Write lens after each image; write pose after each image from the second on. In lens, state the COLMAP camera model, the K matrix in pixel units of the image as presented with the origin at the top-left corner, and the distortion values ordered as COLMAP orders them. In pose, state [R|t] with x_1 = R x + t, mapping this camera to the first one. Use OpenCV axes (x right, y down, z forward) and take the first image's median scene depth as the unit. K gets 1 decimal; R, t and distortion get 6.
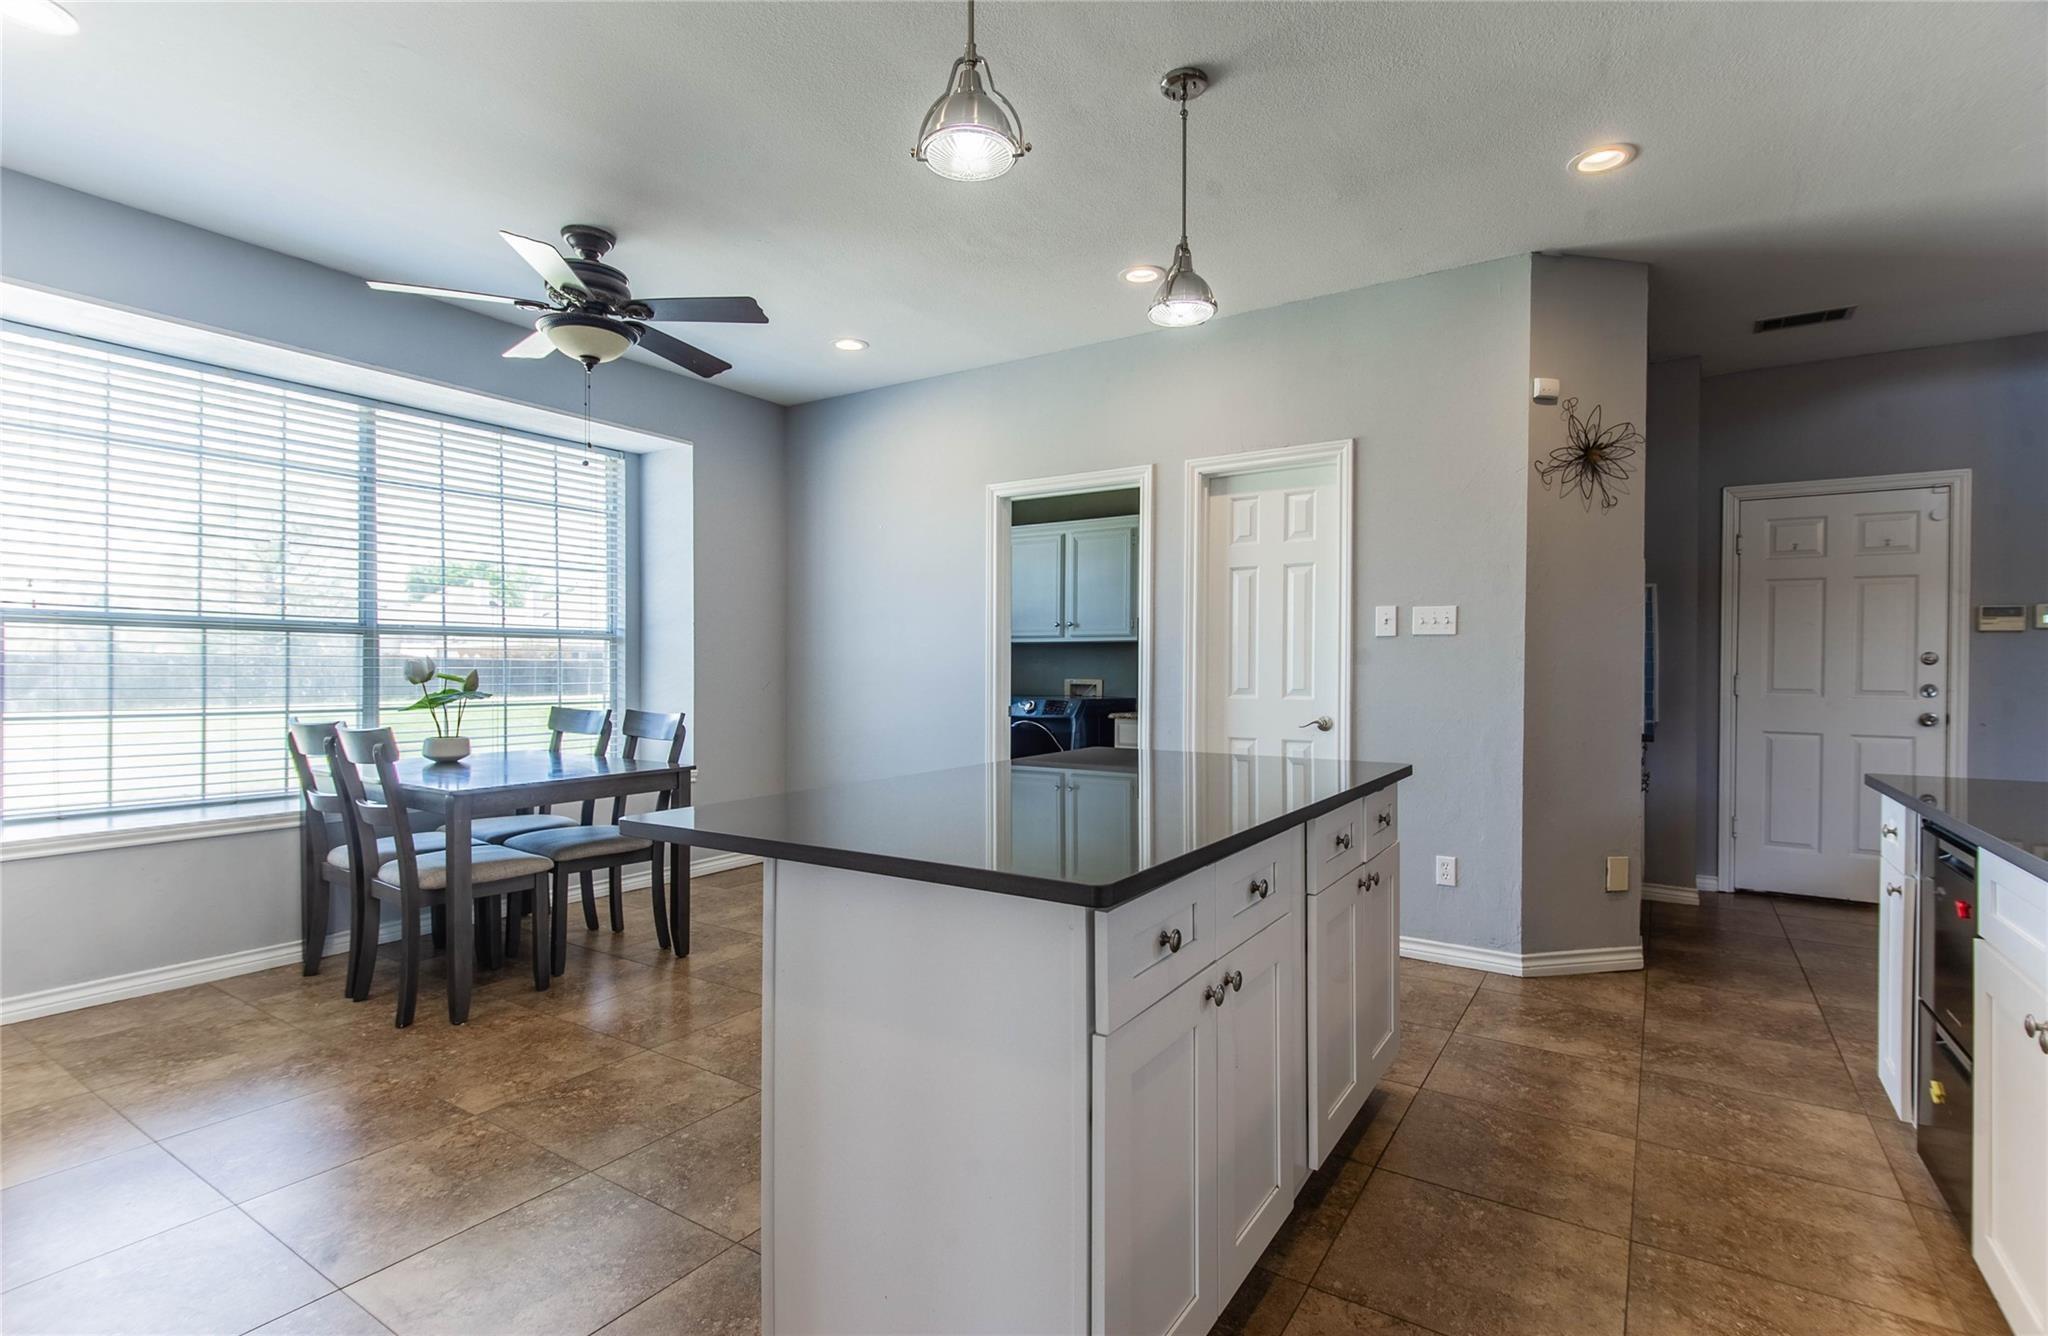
lens RADIAL K [[984.5, 0, 1033.3], [0, 984.5, 668.4], [0, 0, 1]] dist [0.030438, -0.016965]
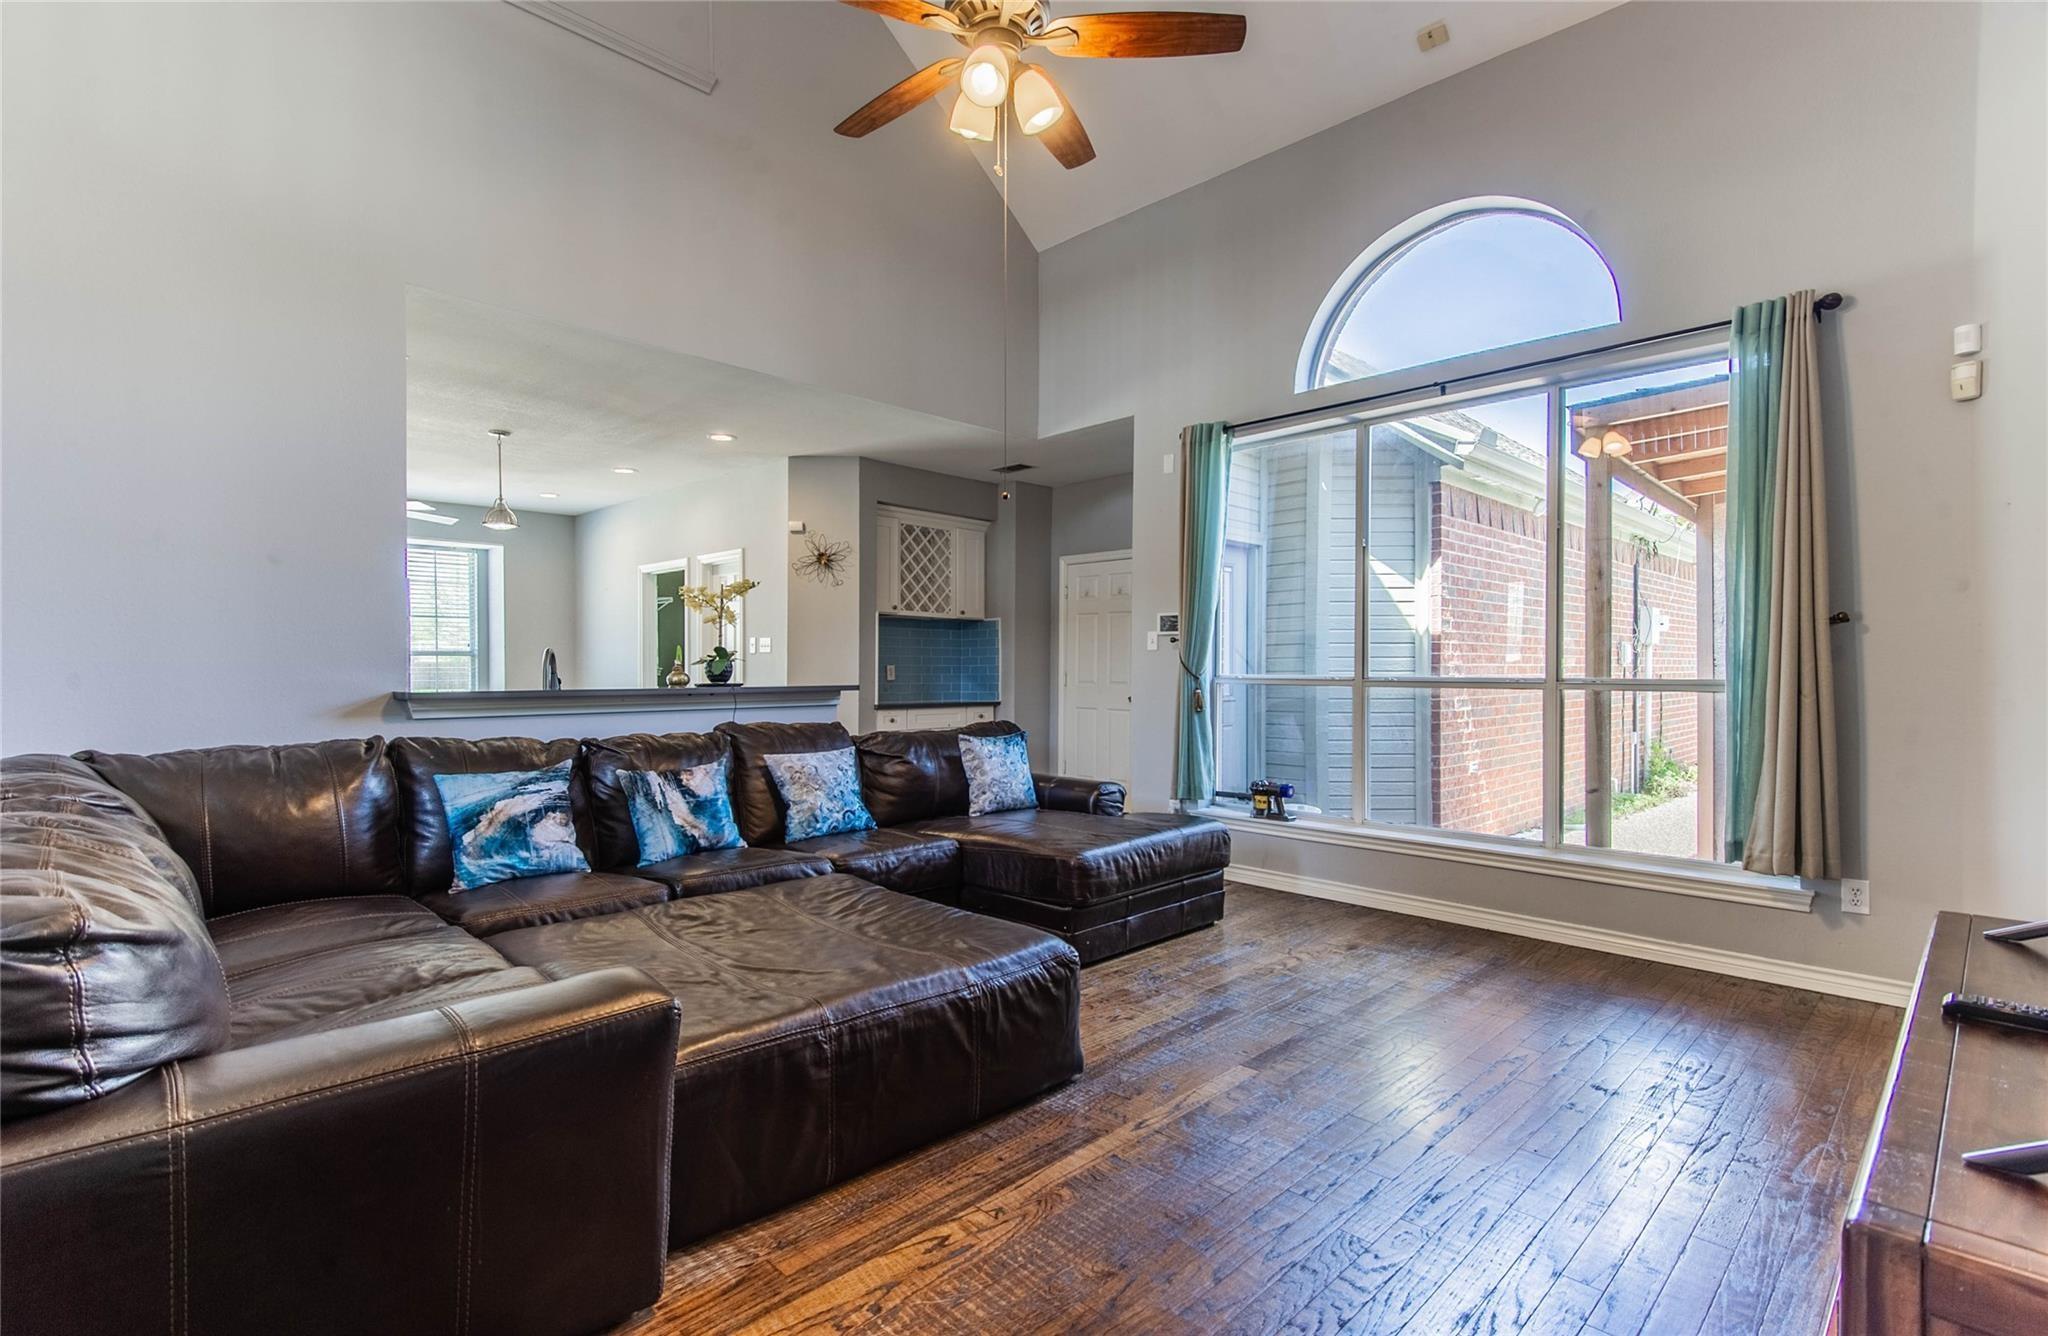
lens RADIAL K [[984.5, 0, 1025.3], [0, 984.5, 673.1], [0, 0, 1]] dist [0.030438, -0.016965]
pose [[0.978619, -0.004199, -0.205640, 1.312387], [0.004381, 0.999990, 0.000430, 0.006273], [0.205636, -0.001322, 0.978628, -0.771742]]
